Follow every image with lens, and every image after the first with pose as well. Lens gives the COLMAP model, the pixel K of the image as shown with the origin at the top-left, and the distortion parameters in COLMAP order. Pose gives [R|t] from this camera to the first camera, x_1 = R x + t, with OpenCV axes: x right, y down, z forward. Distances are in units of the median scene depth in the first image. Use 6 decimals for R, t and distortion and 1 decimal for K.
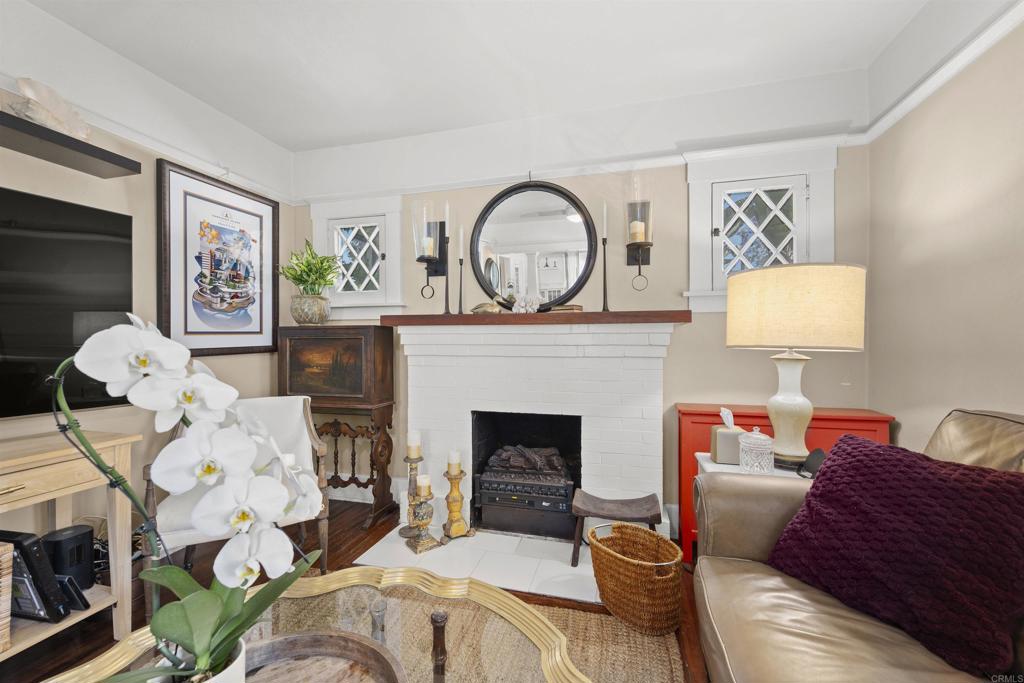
lens RADIAL K [[415.9, 0, 513.9], [0, 415.9, 343.6], [0, 0, 1]] dist [-0.001799, 0.000350]
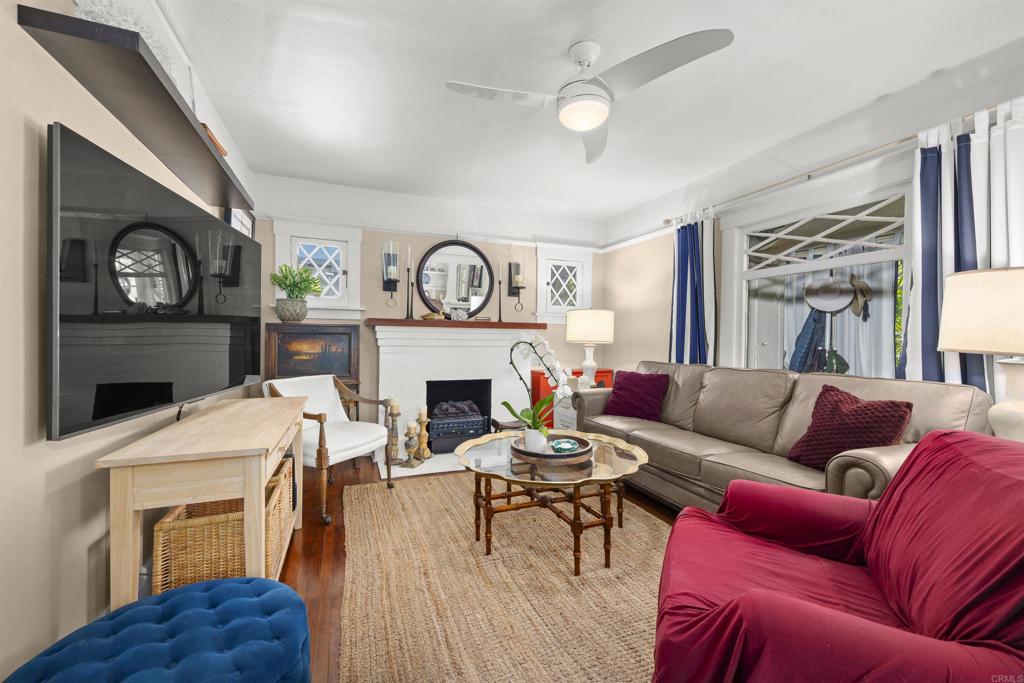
lens RADIAL K [[415.9, 0, 512.0], [0, 415.9, 339.3], [0, 0, 1]] dist [-0.001799, 0.000350]
pose [[0.798130, 0.008110, 0.602431, -0.825993], [-0.011368, 0.999934, 0.001599, -0.002924], [-0.602379, -0.008125, 0.798169, -0.474606]]
